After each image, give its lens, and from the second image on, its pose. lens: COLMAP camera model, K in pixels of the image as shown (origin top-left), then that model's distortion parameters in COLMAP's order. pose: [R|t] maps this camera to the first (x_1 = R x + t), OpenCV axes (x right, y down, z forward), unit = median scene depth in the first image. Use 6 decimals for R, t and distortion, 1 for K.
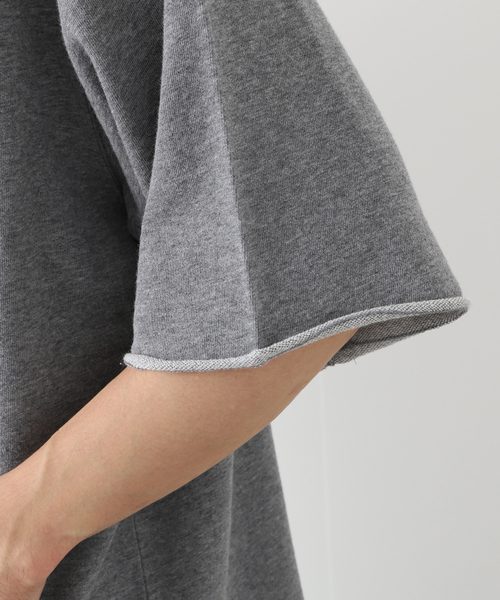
lens RADIAL K [[2244.7, 0, 251.7], [0, 2244.7, 299.9], [0, 0, 1]] dist [-0.127219, 0.000000]
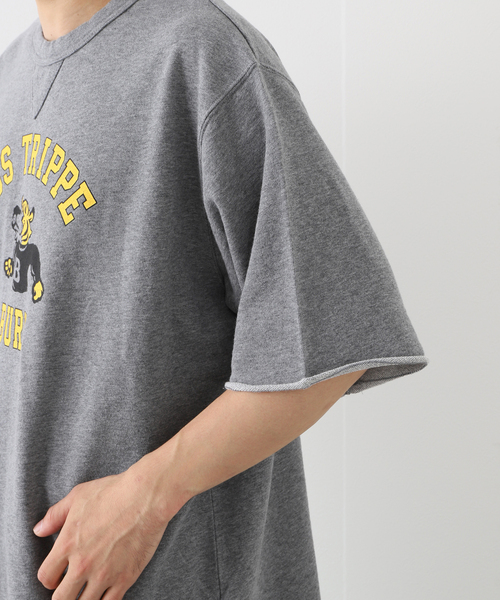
lens RADIAL K [[2244.7, 0, 248.1], [0, 2244.7, 299.8], [0, 0, 1]] dist [-0.127219, 0.000000]
pose [[0.998418, 0.055144, -0.010939, -0.023796], [-0.055295, 0.998371, -0.014052, -0.012983], [0.010147, 0.014635, 0.999841, -0.724222]]
